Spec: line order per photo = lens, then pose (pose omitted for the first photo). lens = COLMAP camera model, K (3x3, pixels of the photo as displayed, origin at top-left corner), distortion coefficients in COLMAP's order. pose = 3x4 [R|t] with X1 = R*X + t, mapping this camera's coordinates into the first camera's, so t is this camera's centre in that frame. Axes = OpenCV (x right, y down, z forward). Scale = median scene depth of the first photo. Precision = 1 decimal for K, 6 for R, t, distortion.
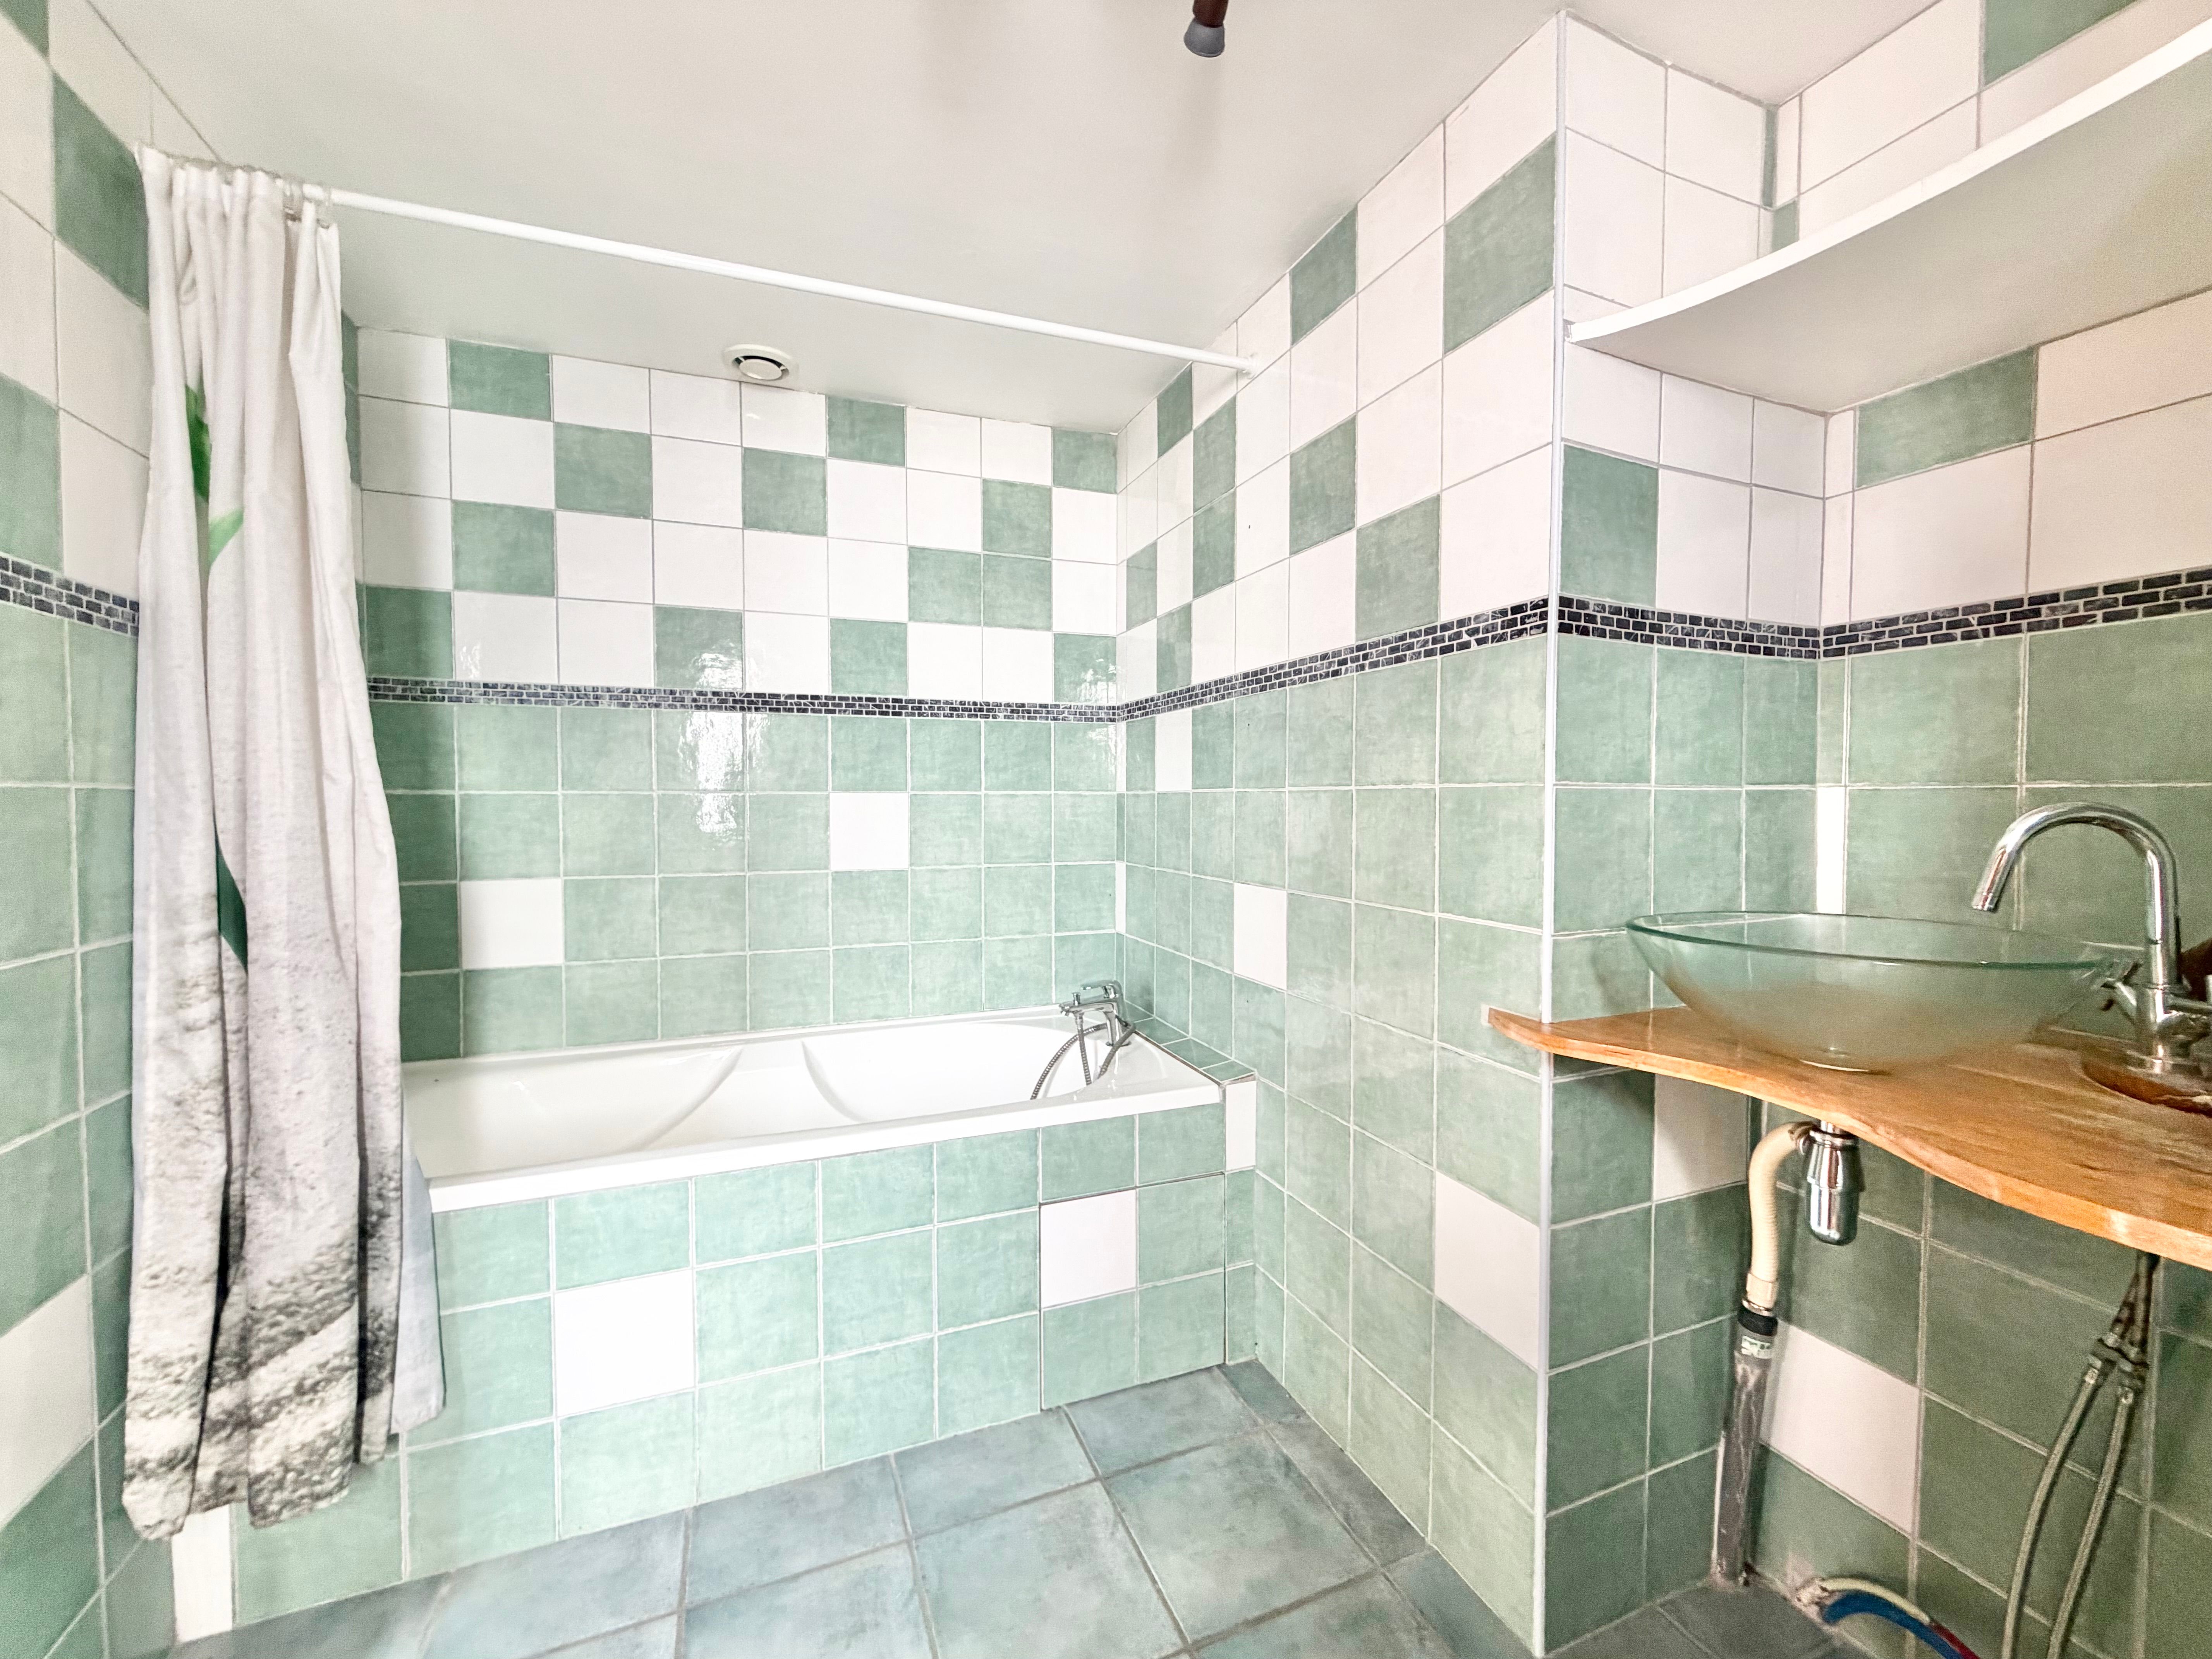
lens RADIAL K [[882.8, 0, 1096.9], [0, 882.8, 827.9], [0, 0, 1]] dist [0.000610, -0.001801]
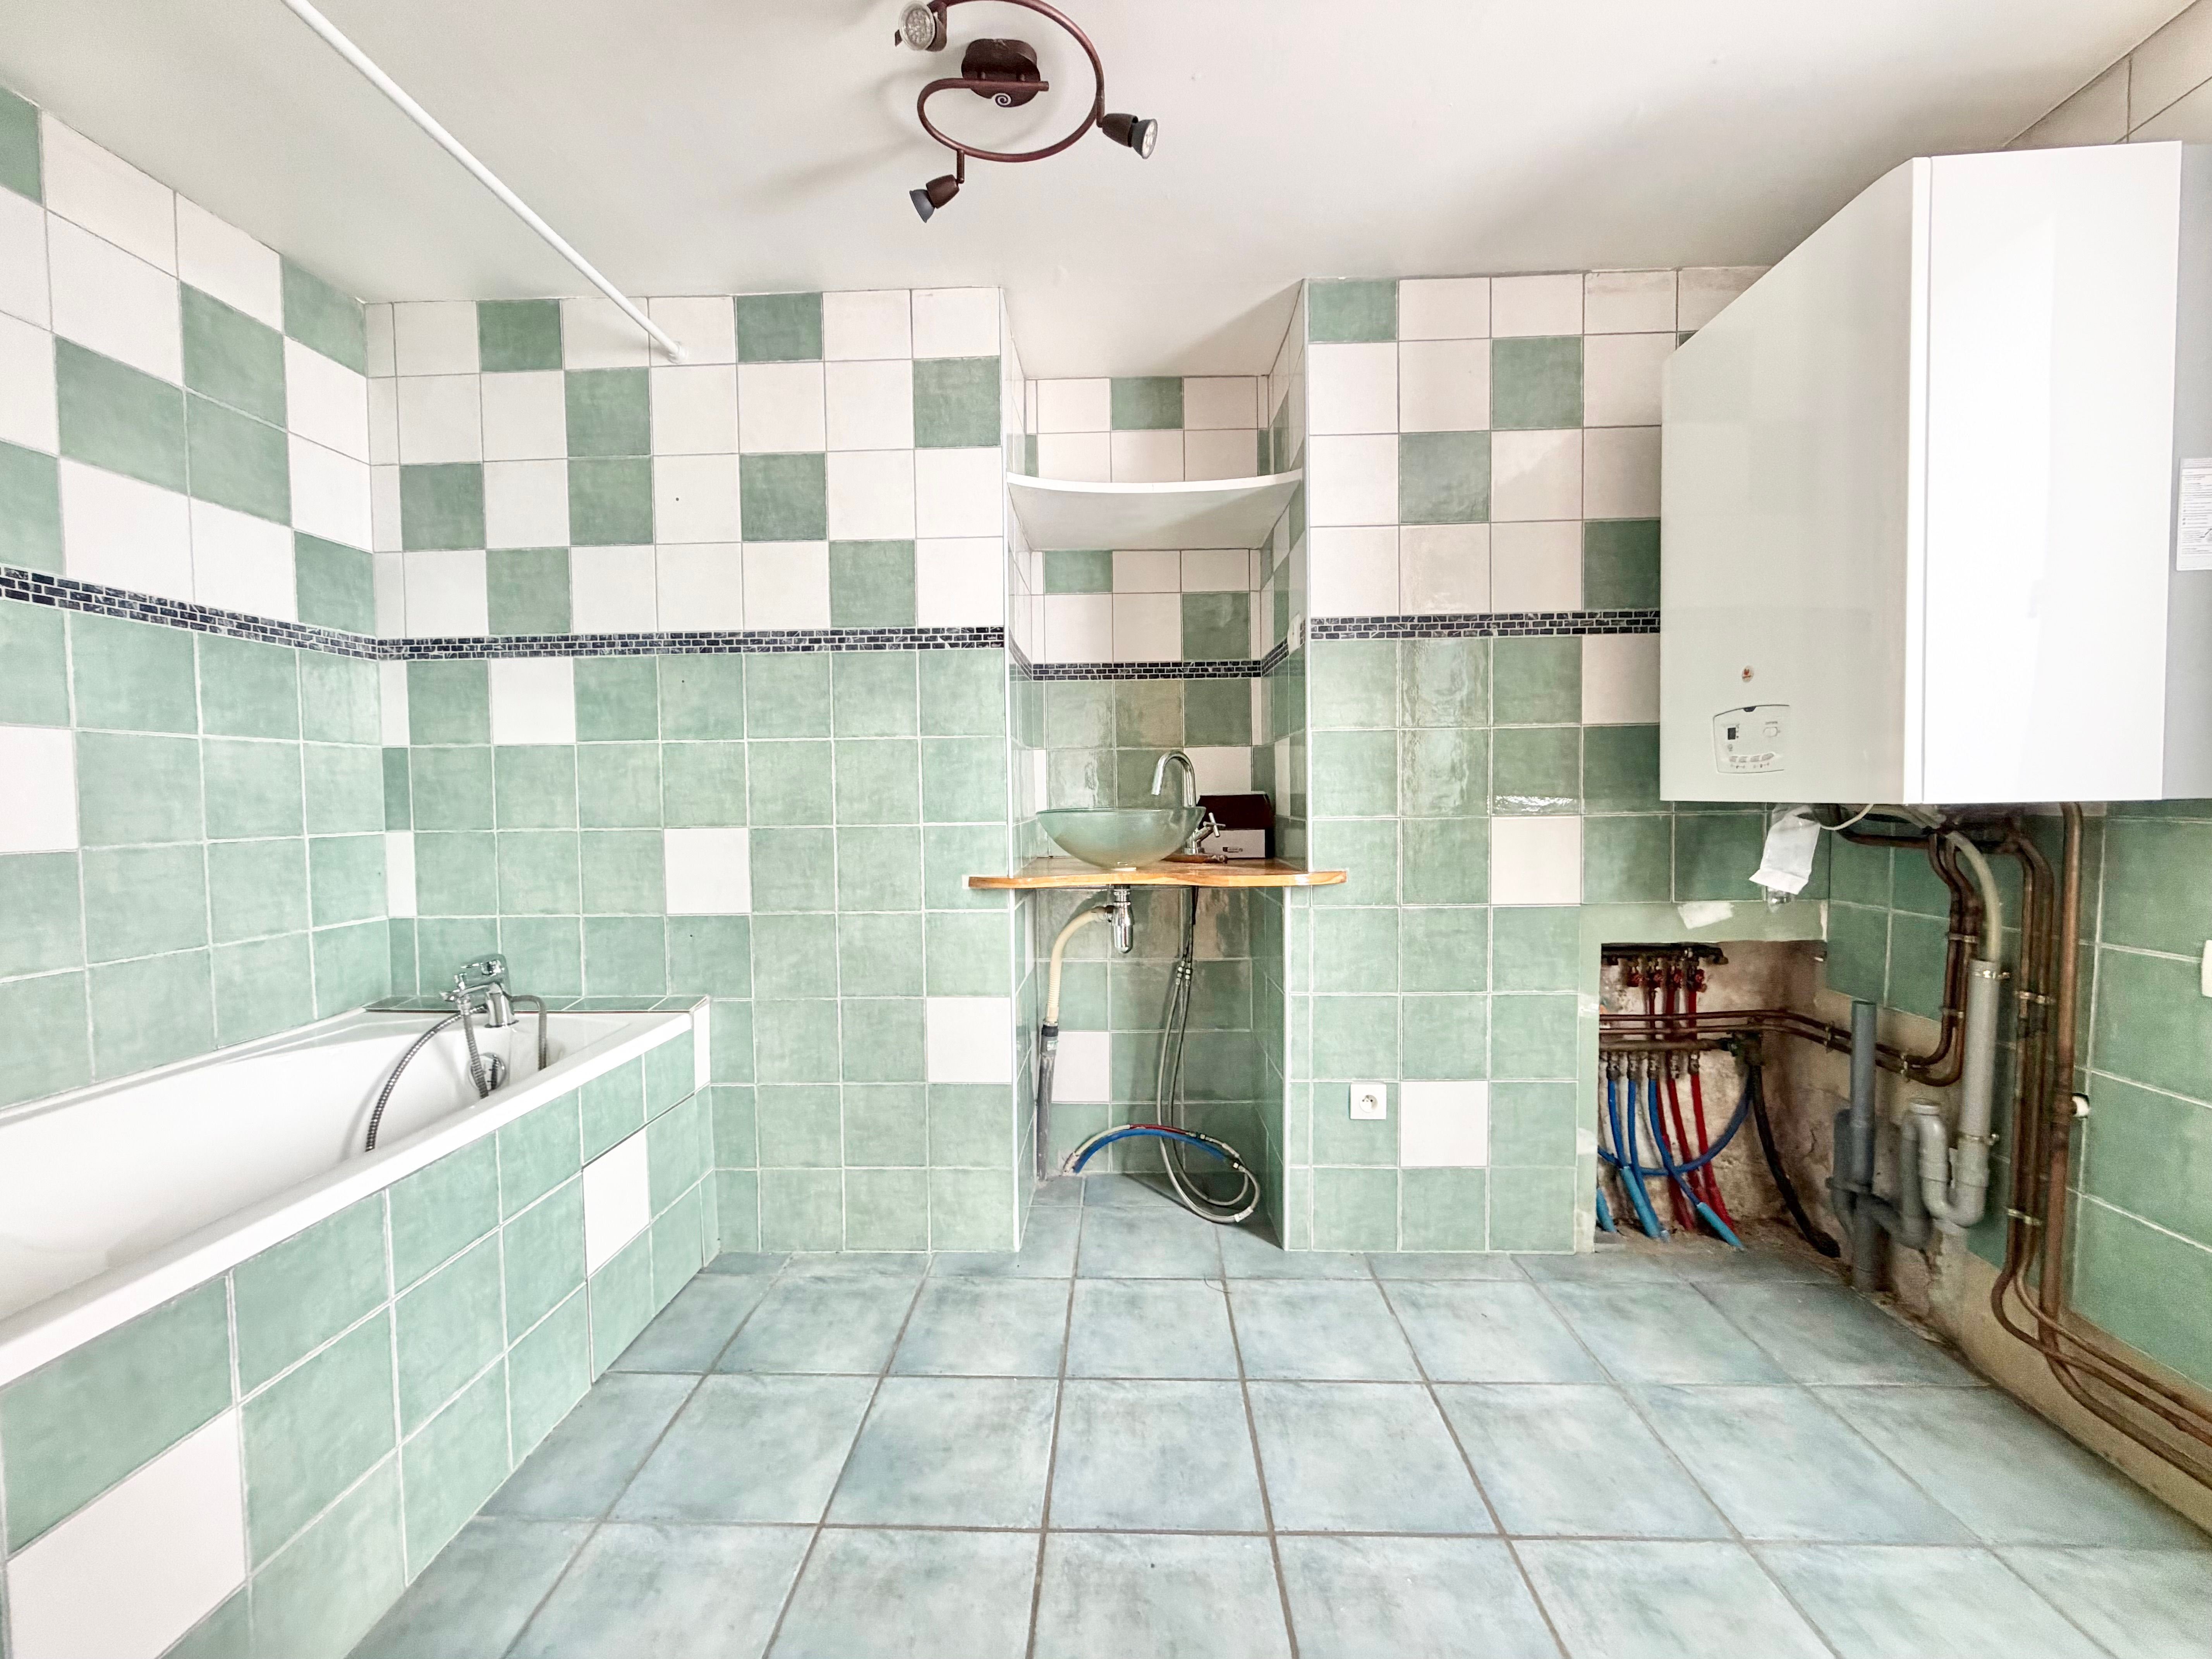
lens RADIAL K [[882.8, 0, 1105.7], [0, 882.8, 830.8], [0, 0, 1]] dist [0.000610, -0.001801]
pose [[0.396526, -0.042886, 0.917021, -0.665634], [0.043823, 0.998654, 0.027754, 0.063440], [-0.916977, 0.029182, 0.397872, 0.099333]]
